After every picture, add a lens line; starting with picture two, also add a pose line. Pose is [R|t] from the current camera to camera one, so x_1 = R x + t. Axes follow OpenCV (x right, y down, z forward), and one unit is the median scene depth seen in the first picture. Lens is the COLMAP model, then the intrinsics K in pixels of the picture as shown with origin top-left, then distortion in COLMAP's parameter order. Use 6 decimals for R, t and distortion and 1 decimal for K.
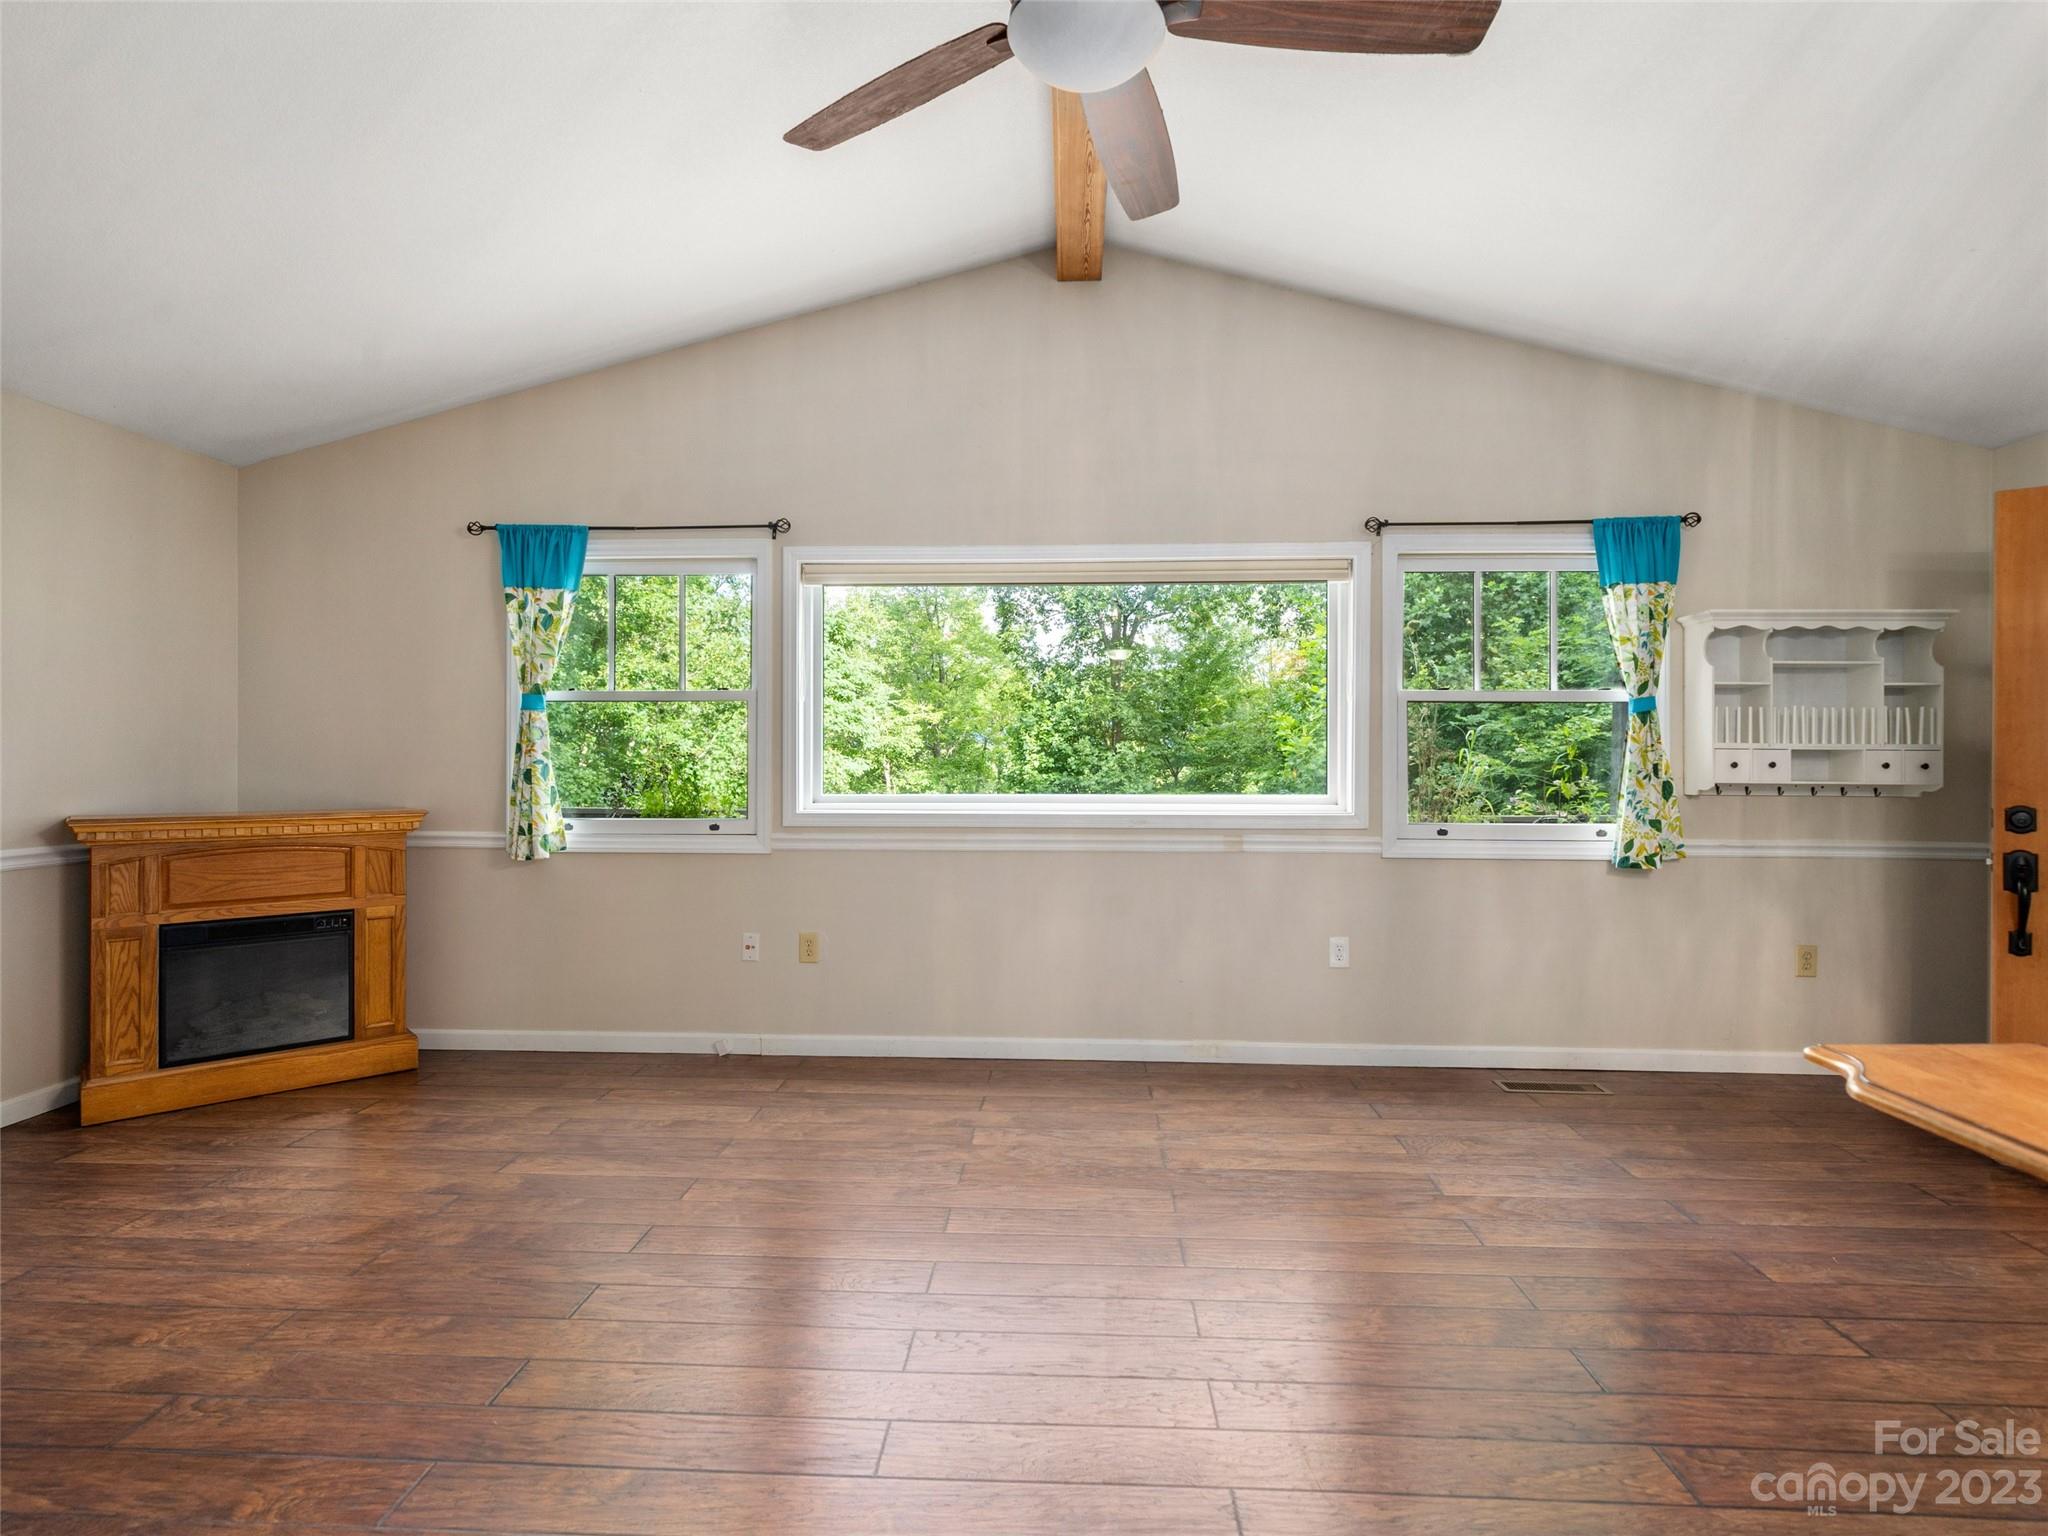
lens RADIAL K [[1045.9, 0, 1019.8], [0, 1045.9, 759.9], [0, 0, 1]] dist [0.003537, 0.000044]
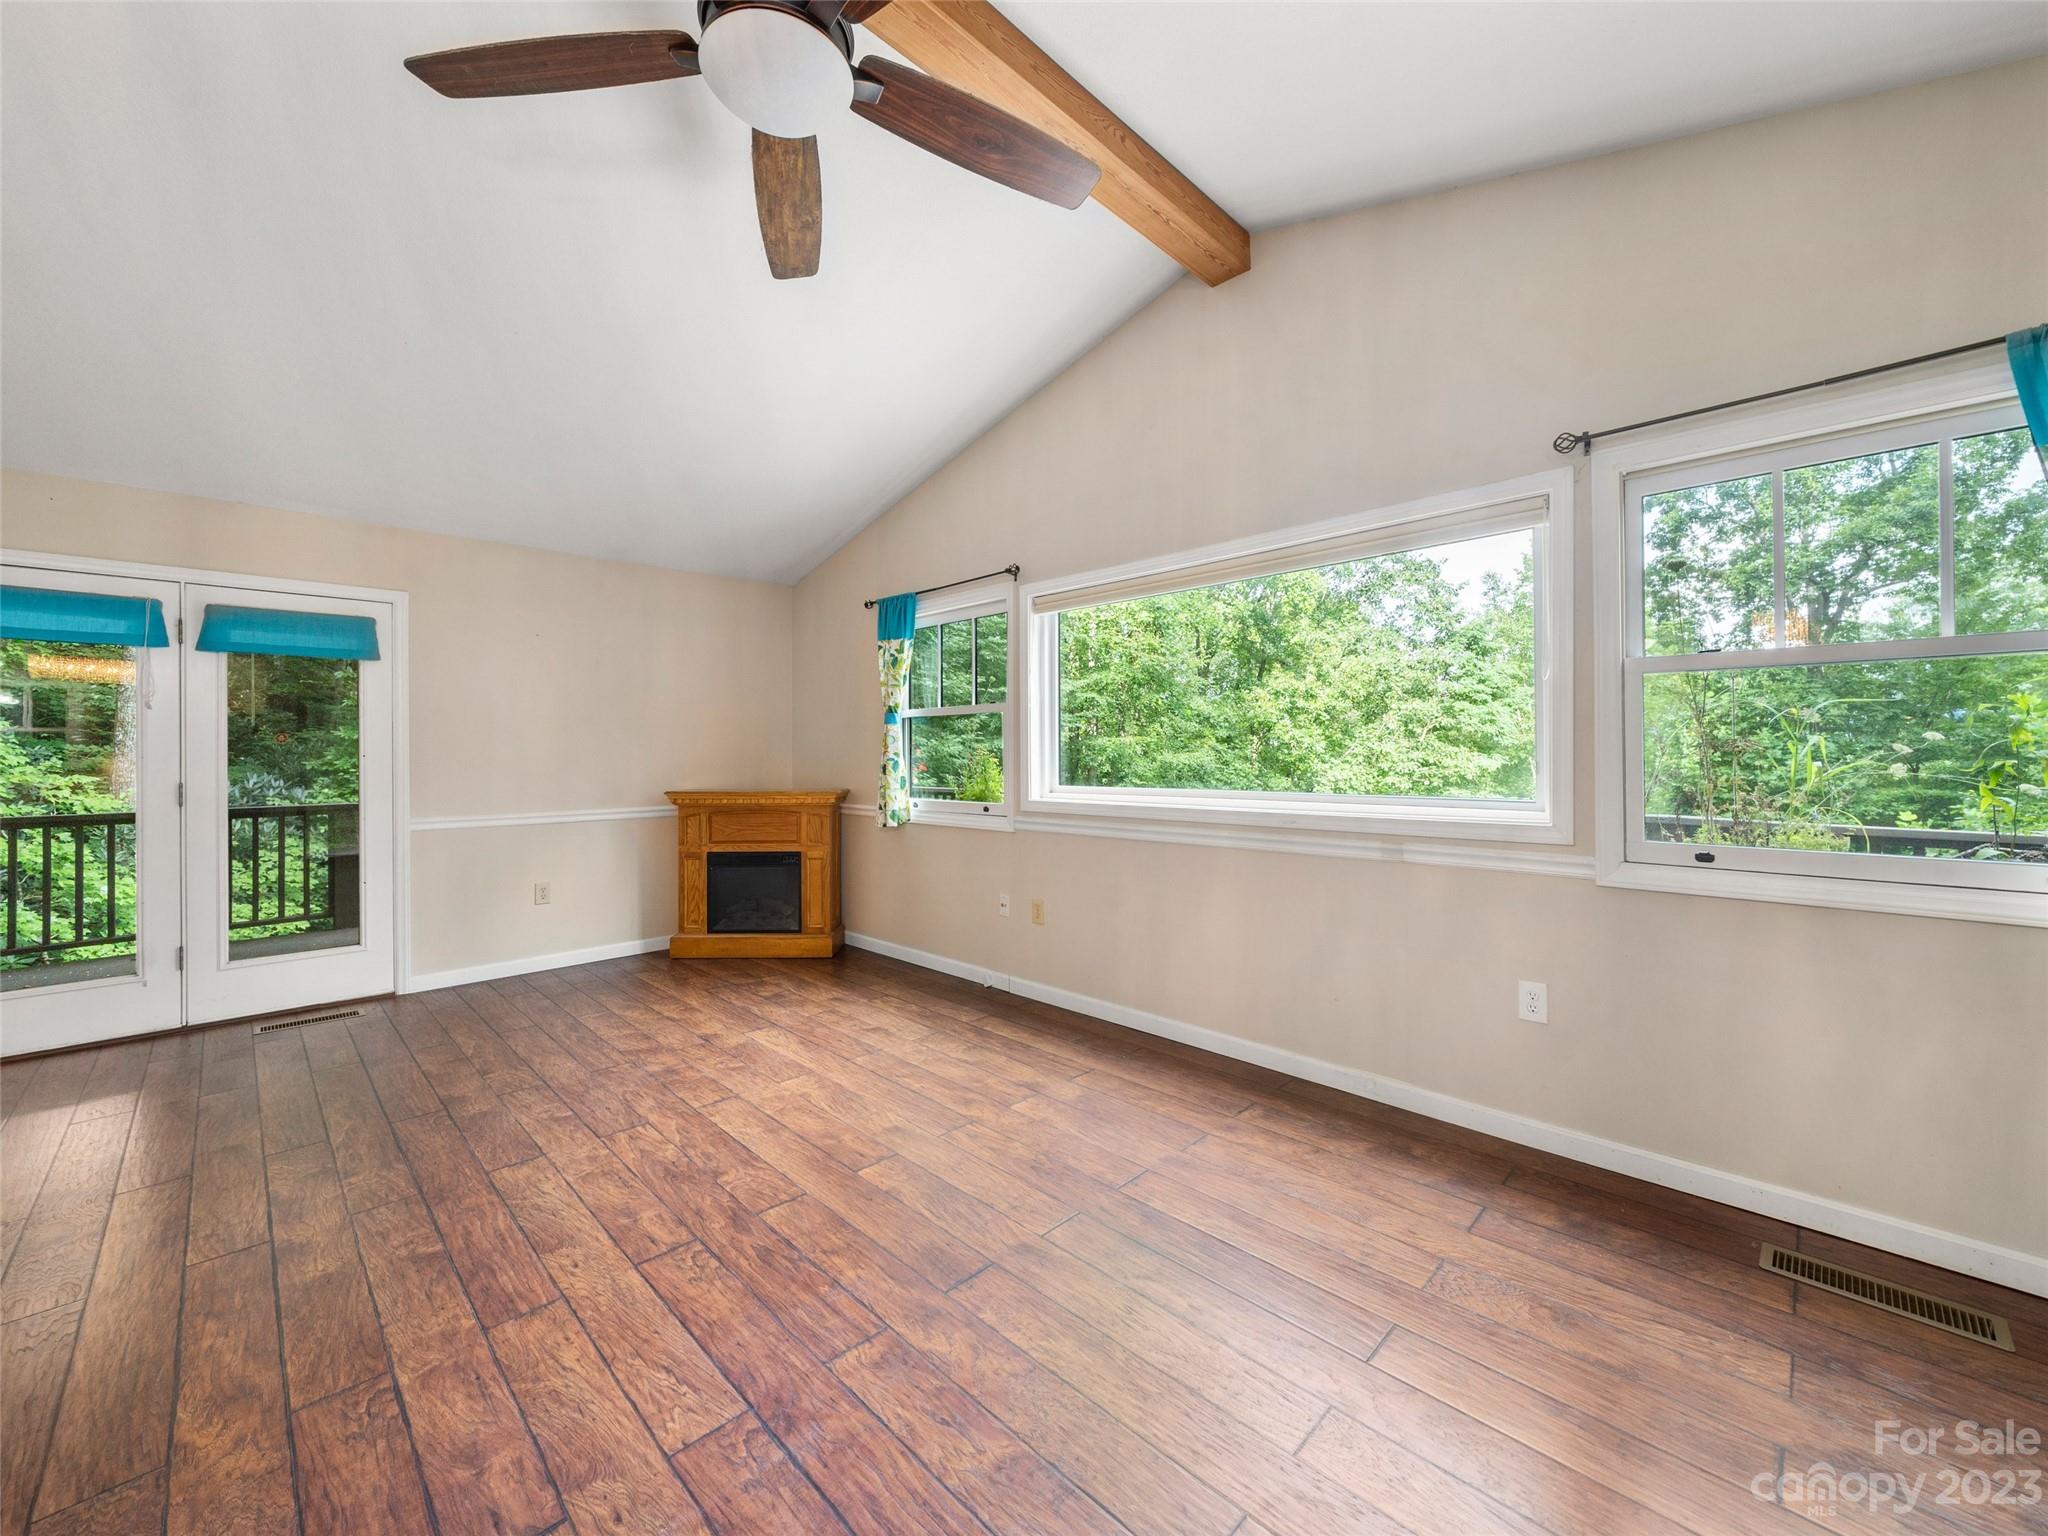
lens RADIAL K [[797.4, 0, 1017.1], [0, 797.4, 748.4], [0, 0, 1]] dist [-0.003656, -0.000791]
pose [[0.744765, -0.011864, -0.667221, 0.435858], [0.005487, 0.999917, -0.011656, 0.000487], [0.667304, 0.005020, 0.744769, 0.317645]]
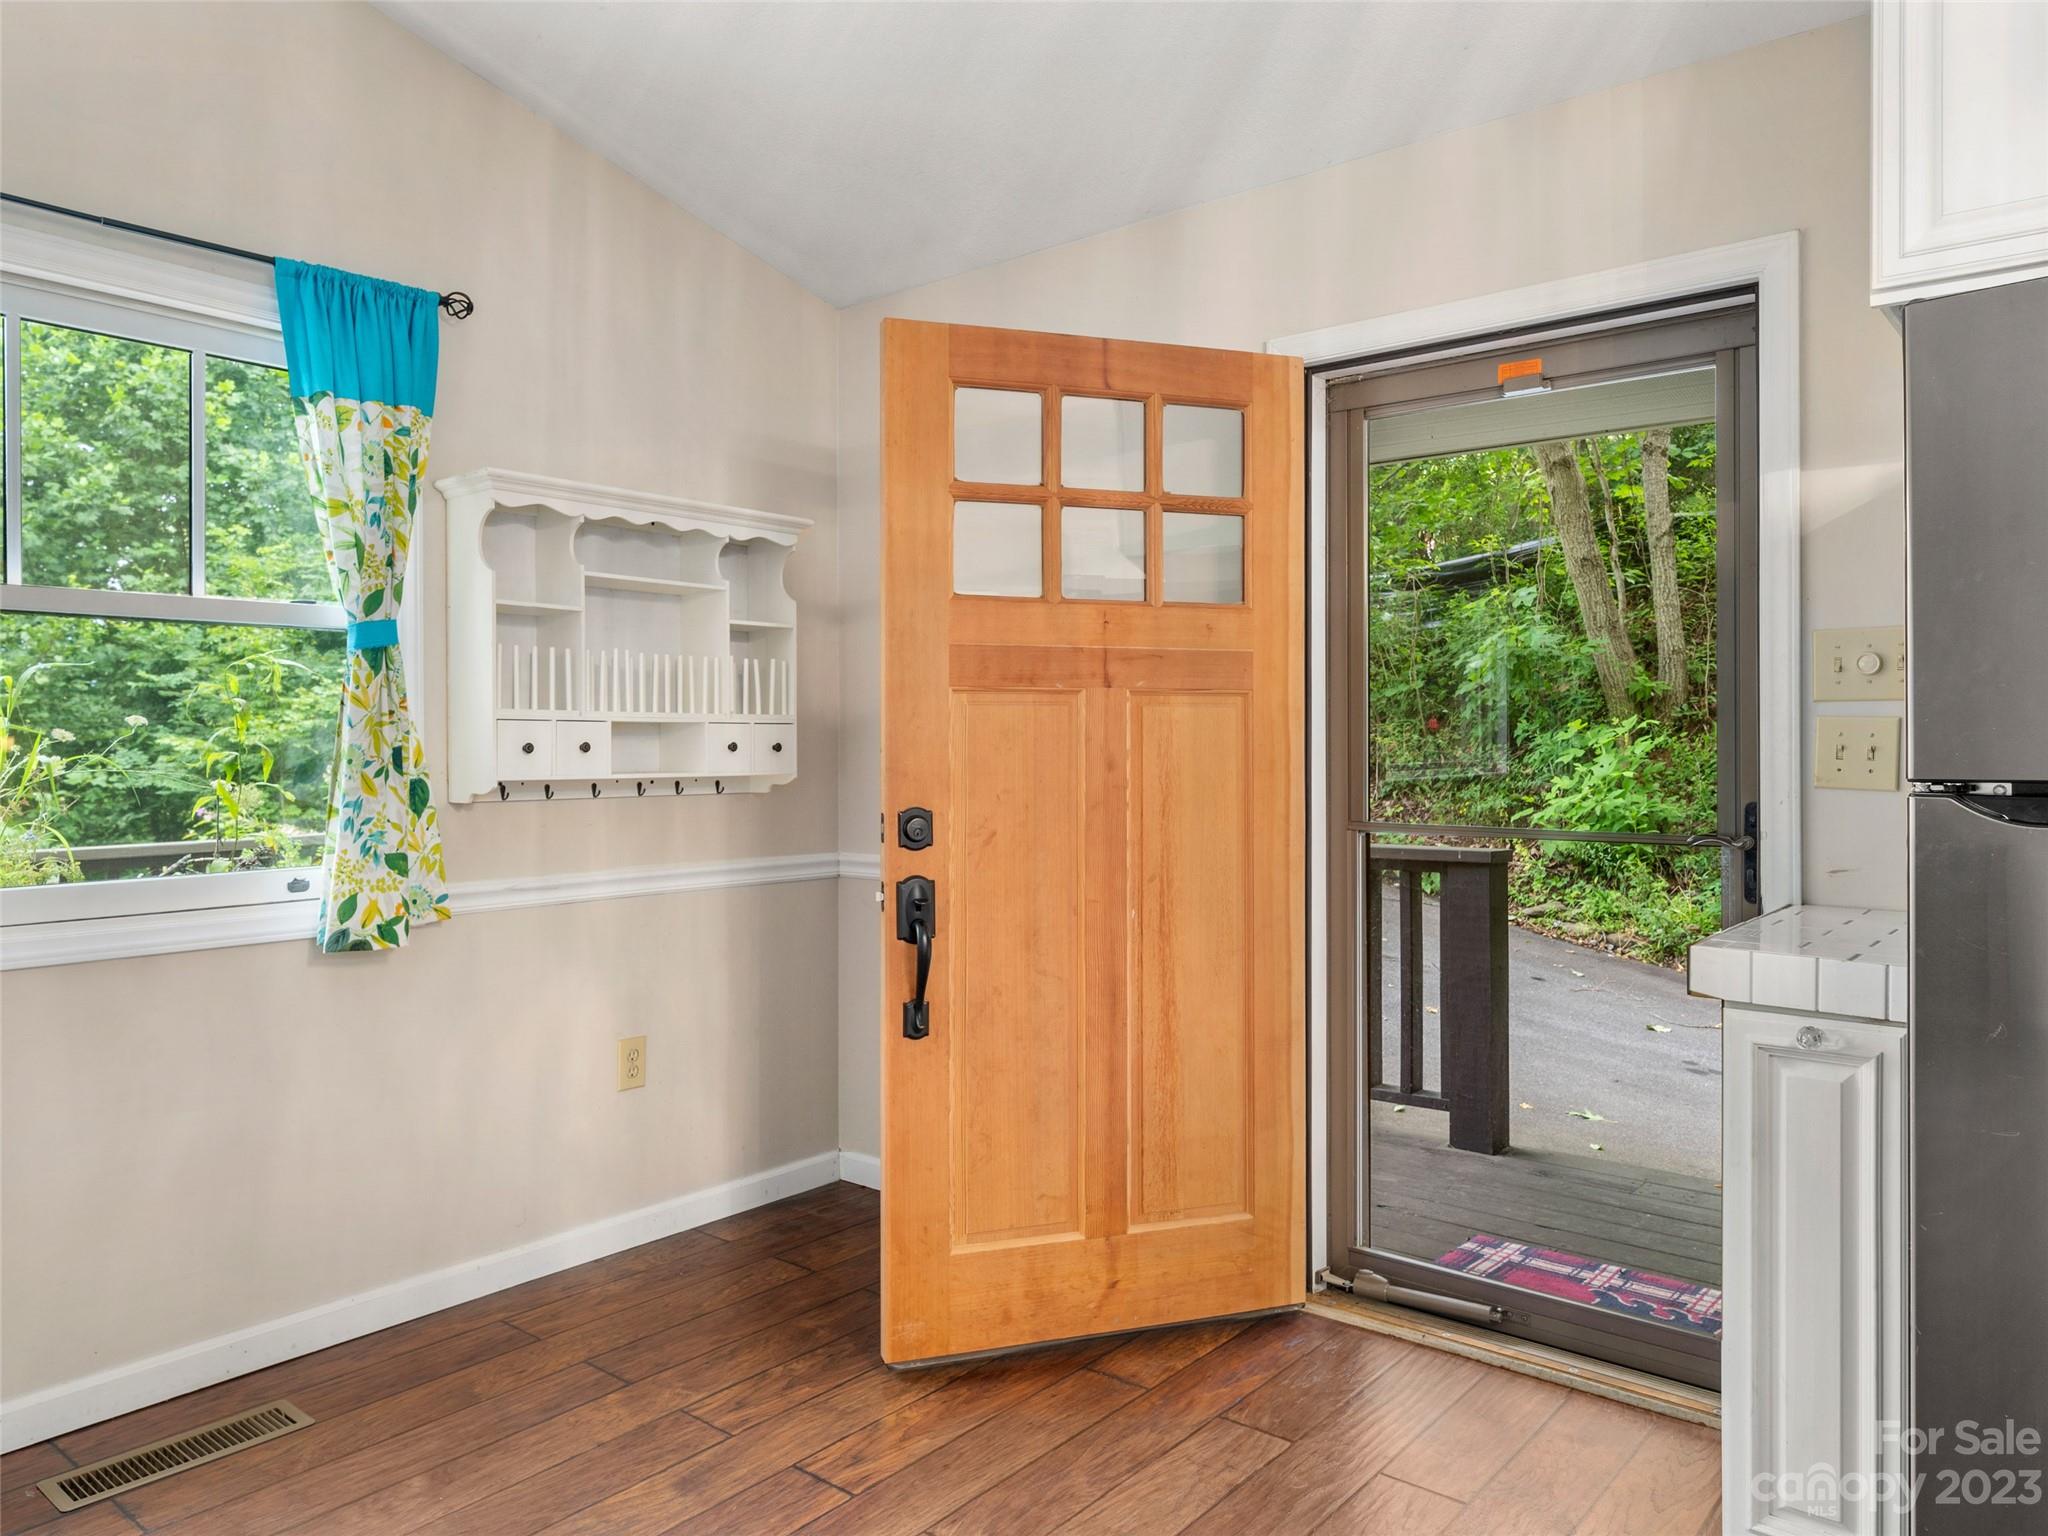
lens RADIAL K [[1374.8, 0, 1042.1], [0, 1374.8, 733.7], [0, 0, 1]] dist [0.006167, -0.008556]
pose [[0.578921, -0.001459, 0.815382, 0.228378], [0.005960, 0.999979, -0.002442, 0.000458], [-0.815362, 0.006273, 0.578918, 0.331032]]
